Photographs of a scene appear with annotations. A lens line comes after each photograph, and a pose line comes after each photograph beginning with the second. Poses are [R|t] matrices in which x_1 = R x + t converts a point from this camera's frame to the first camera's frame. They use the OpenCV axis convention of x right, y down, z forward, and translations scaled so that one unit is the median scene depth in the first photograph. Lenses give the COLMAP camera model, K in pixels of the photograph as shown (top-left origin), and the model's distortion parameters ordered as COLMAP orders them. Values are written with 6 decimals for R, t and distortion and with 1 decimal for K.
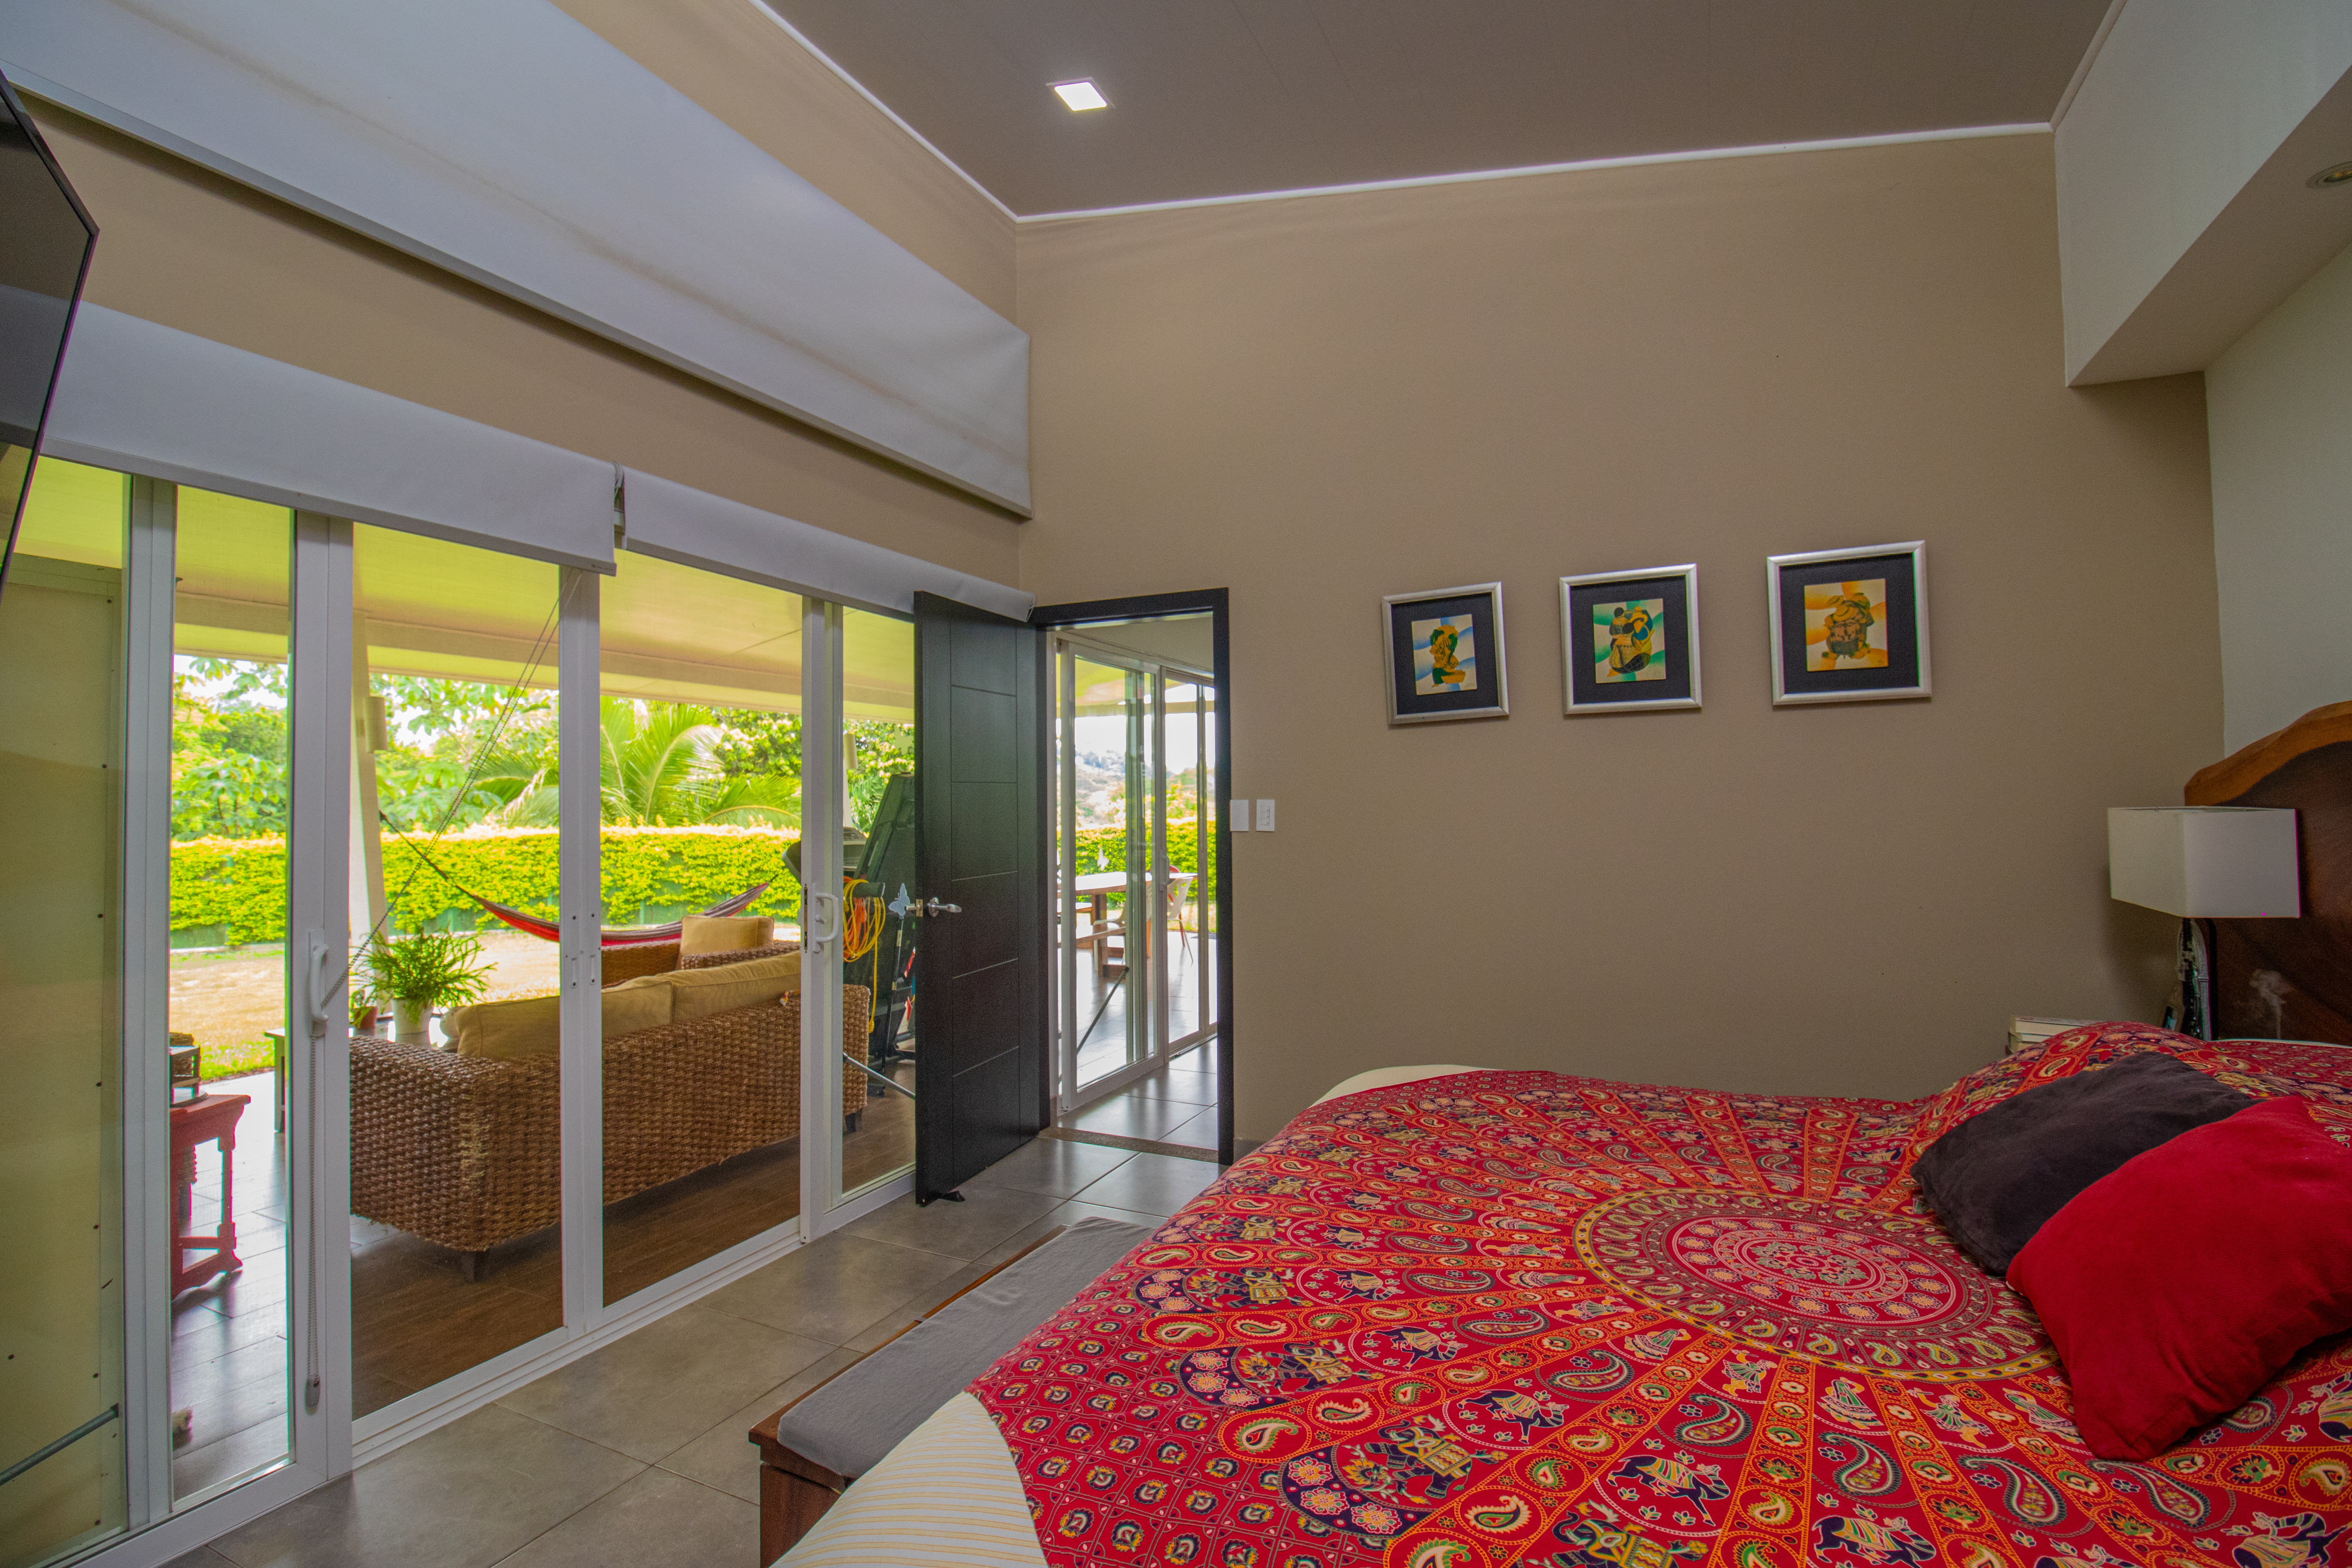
lens RADIAL K [[1081.3, 0, 1179.3], [0, 1081.3, 772.9], [0, 0, 1]] dist [0.000092, -0.000246]
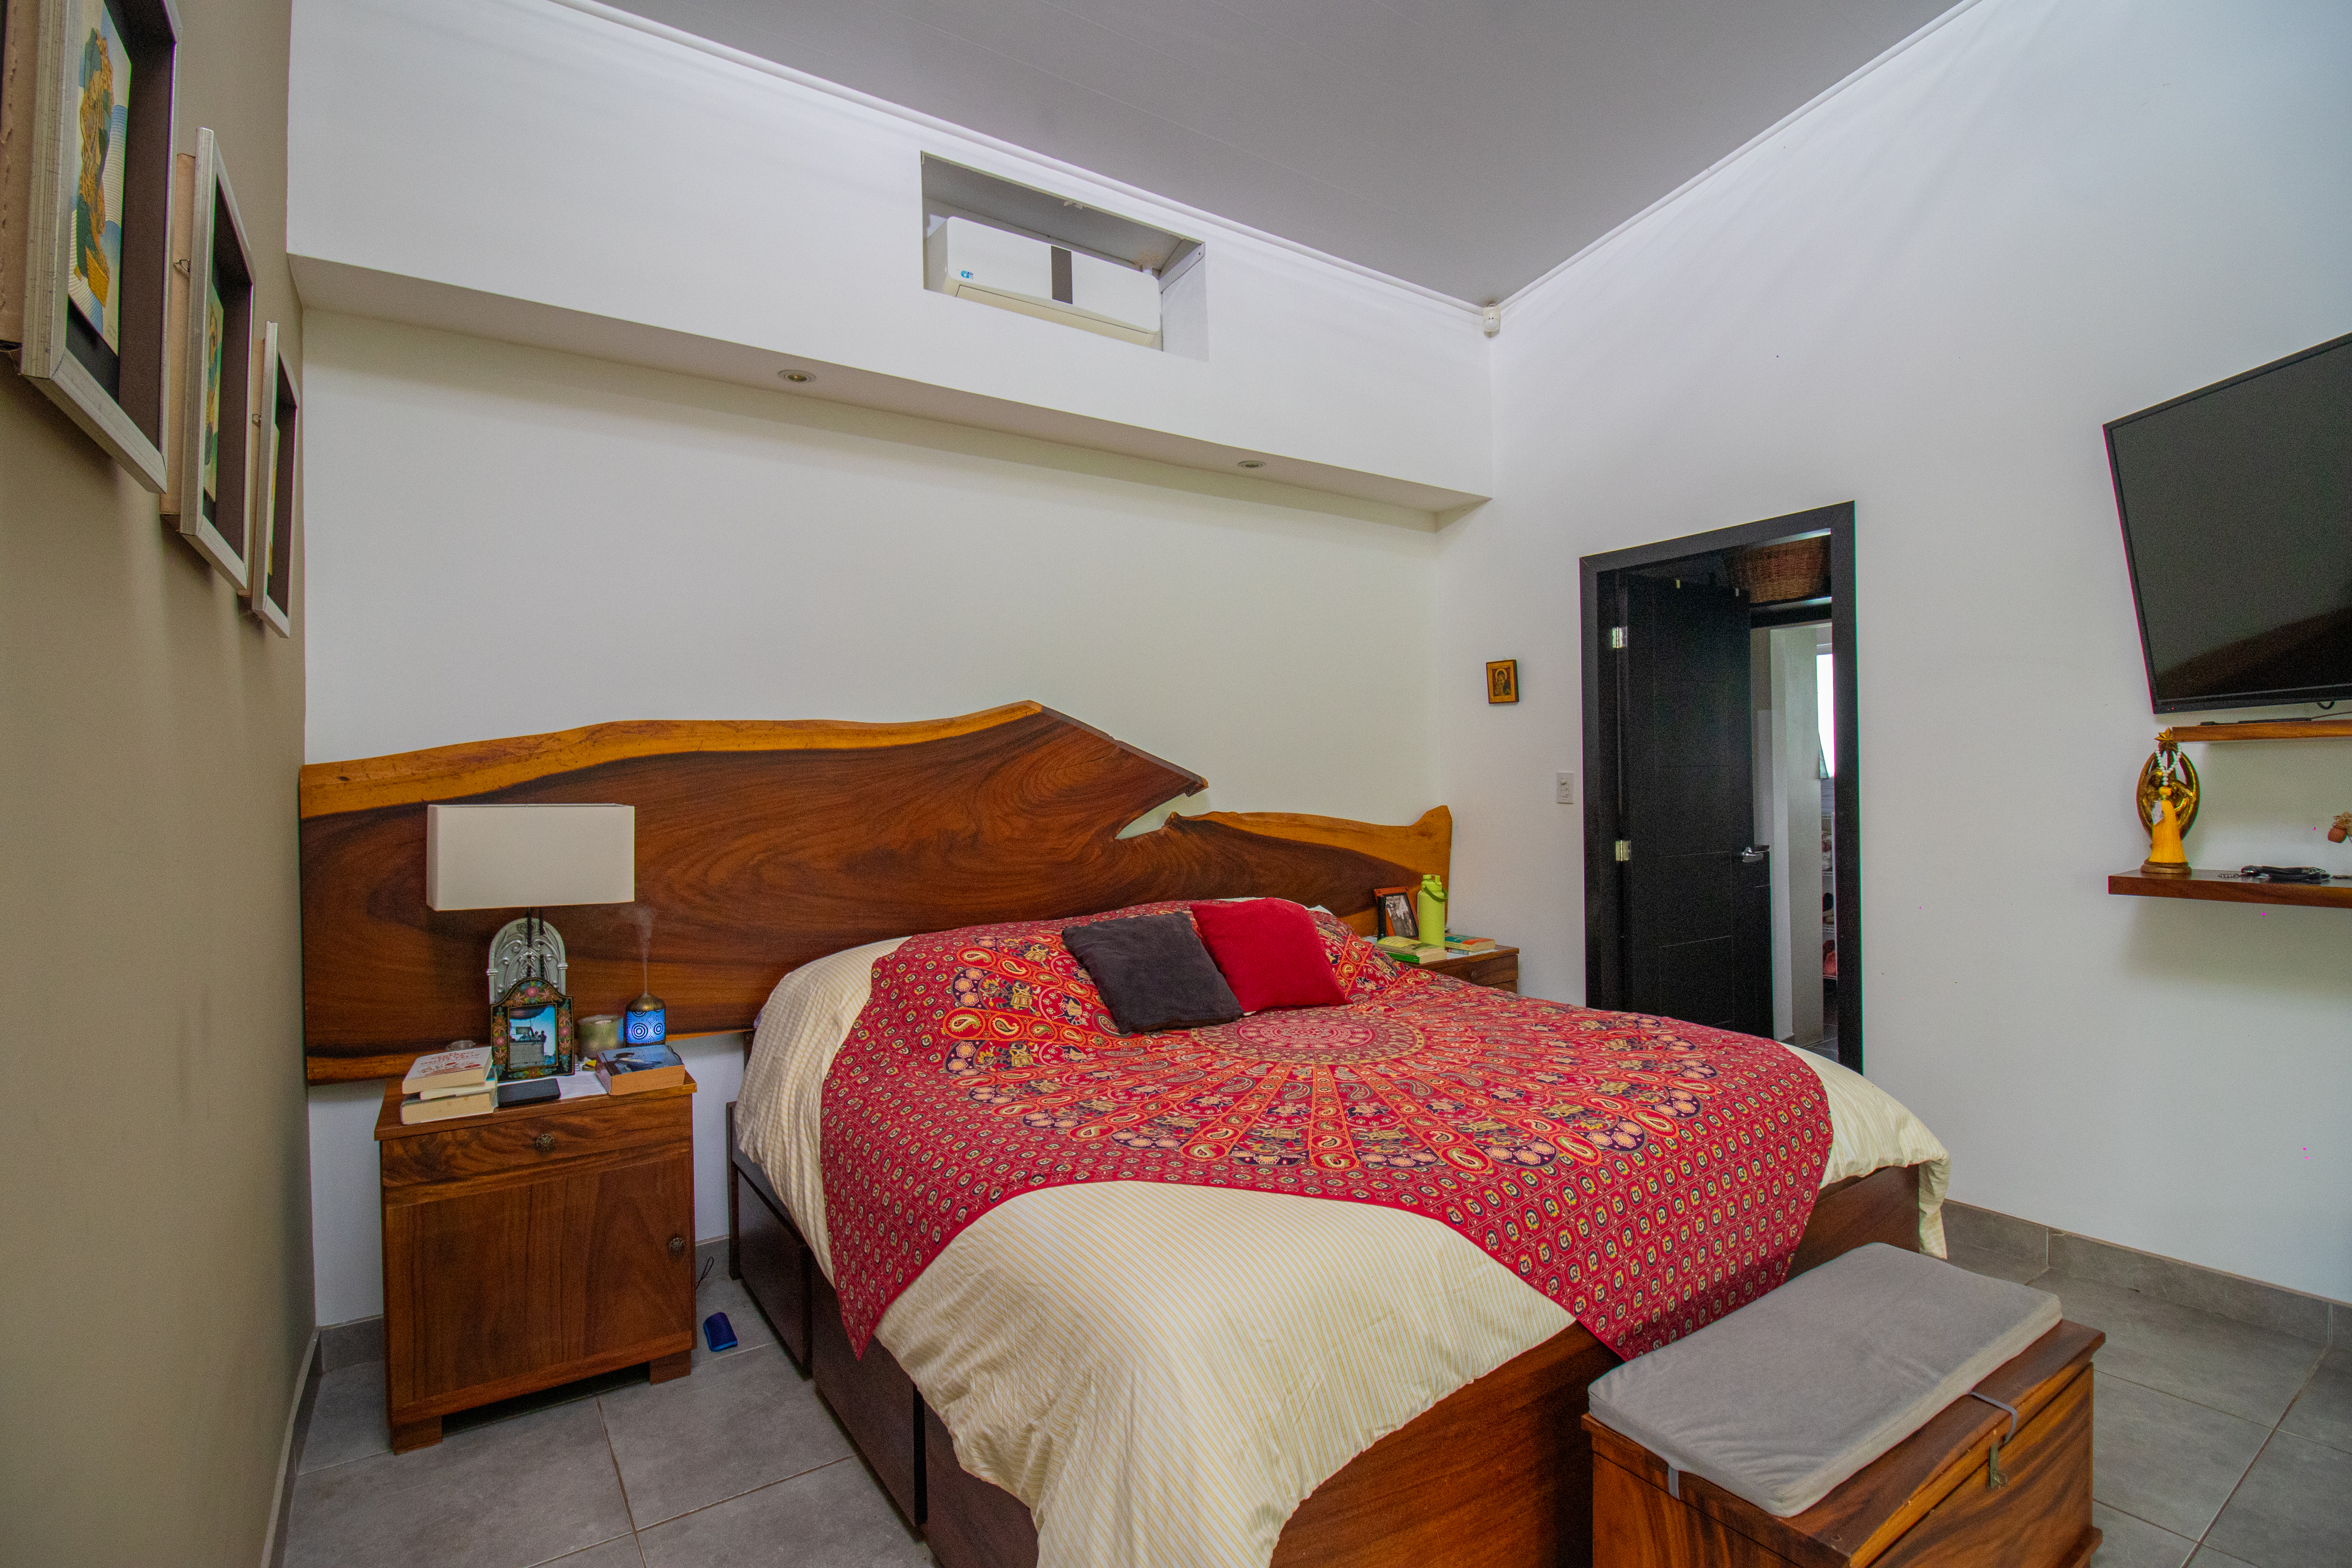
lens RADIAL K [[1081.3, 0, 1171.8], [0, 1081.3, 775.4], [0, 0, 1]] dist [0.000092, -0.000246]
pose [[-0.865280, 0.031035, 0.500326, -0.113925], [0.010349, 0.998975, -0.044070, 0.071138], [-0.501181, -0.032955, -0.864715, 2.018824]]
